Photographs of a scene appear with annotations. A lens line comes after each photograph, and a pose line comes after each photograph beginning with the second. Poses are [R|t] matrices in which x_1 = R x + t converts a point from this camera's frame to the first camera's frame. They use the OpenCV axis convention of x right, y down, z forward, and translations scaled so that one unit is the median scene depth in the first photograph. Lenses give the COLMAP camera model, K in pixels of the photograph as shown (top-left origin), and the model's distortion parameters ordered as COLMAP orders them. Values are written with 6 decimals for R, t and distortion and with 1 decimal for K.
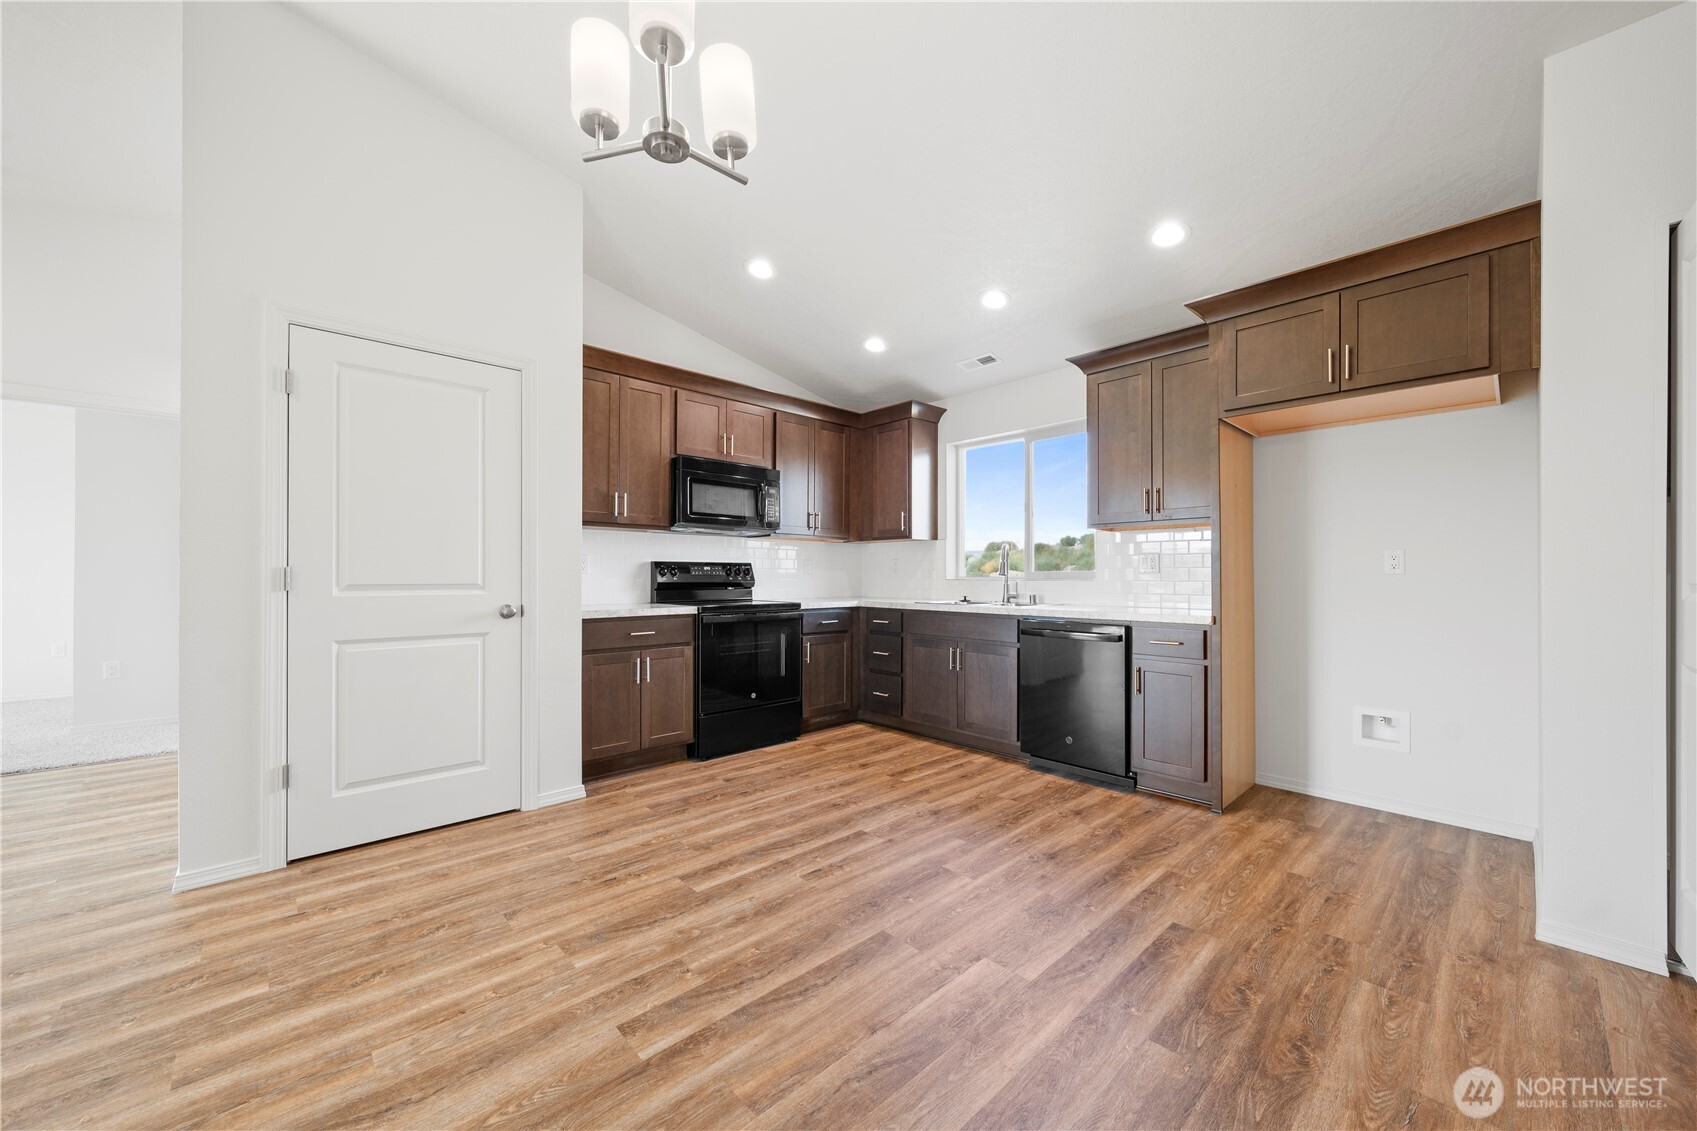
lens RADIAL K [[630.9, 0, 855.0], [0, 630.9, 573.7], [0, 0, 1]] dist [-0.001100, -0.000344]
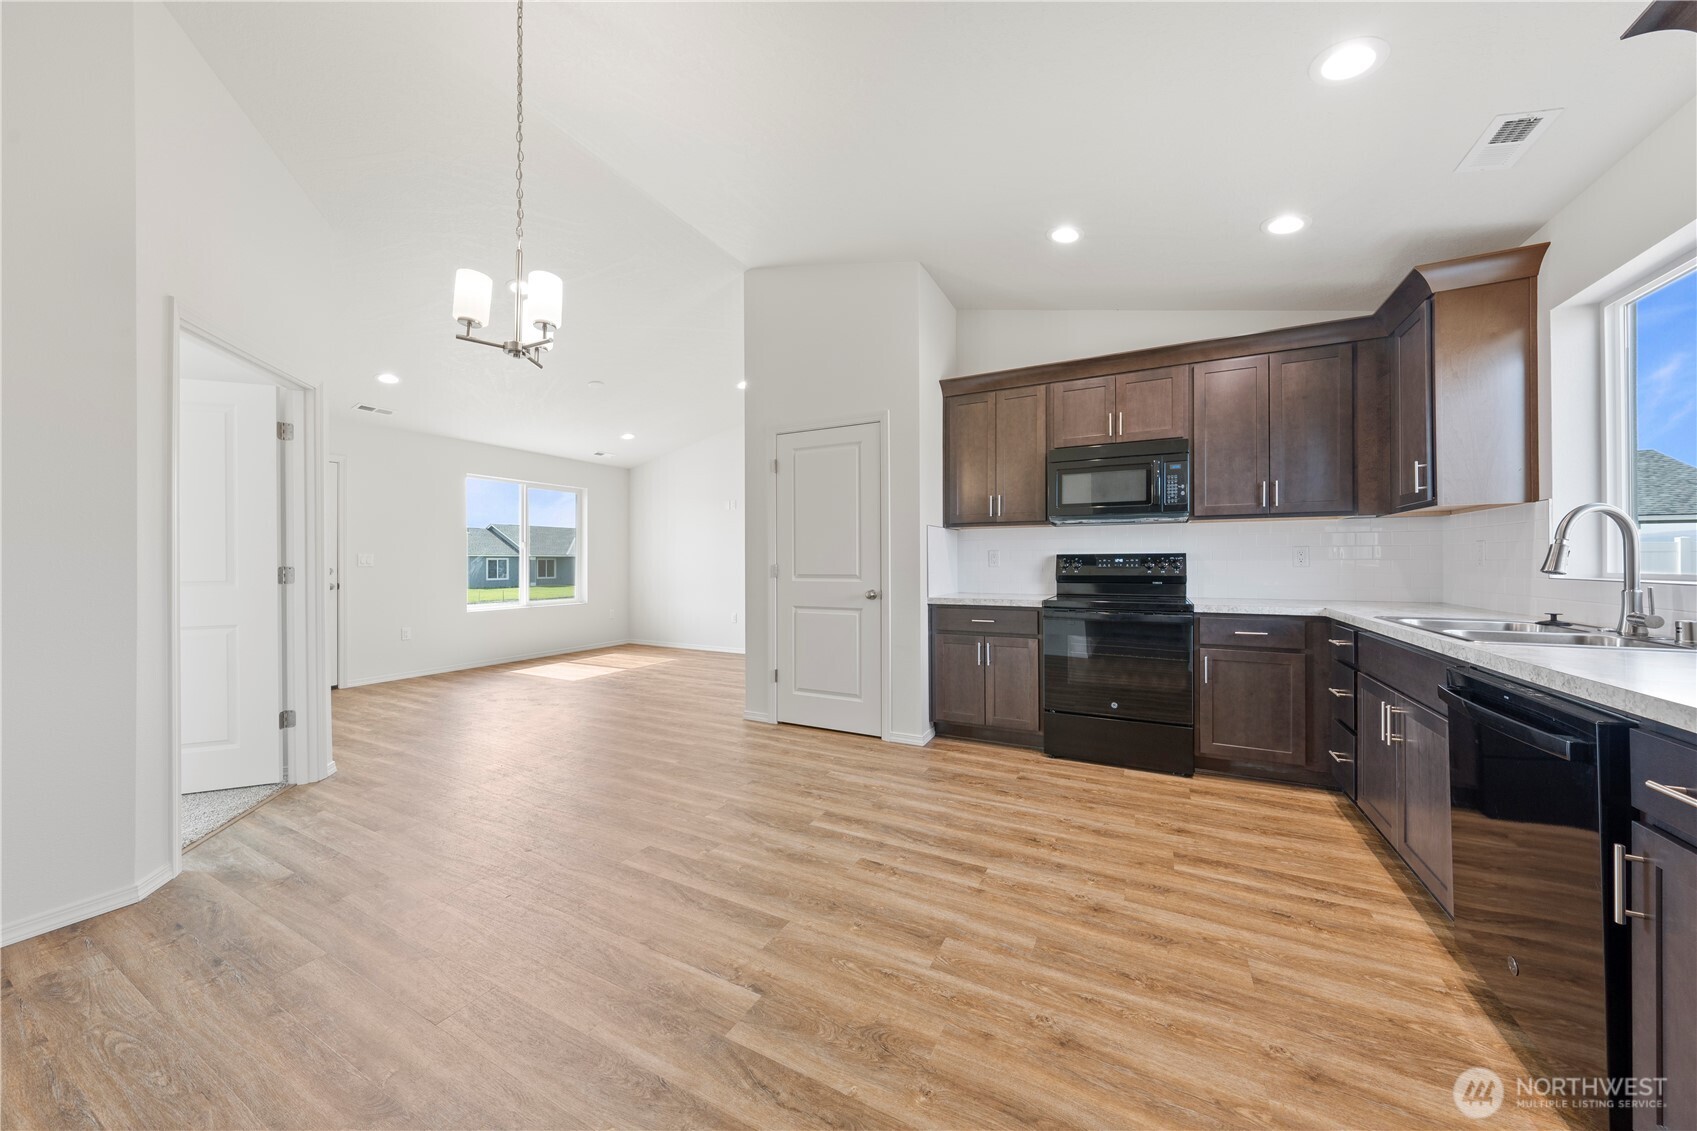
lens RADIAL K [[575.5, 0, 855.6], [0, 575.5, 559.4], [0, 0, 1]] dist [-0.001698, -0.000246]
pose [[0.334161, -0.007026, -0.942490, 0.587131], [0.006304, 0.999967, -0.005219, -0.011247], [0.942495, -0.004197, 0.334194, 0.479579]]
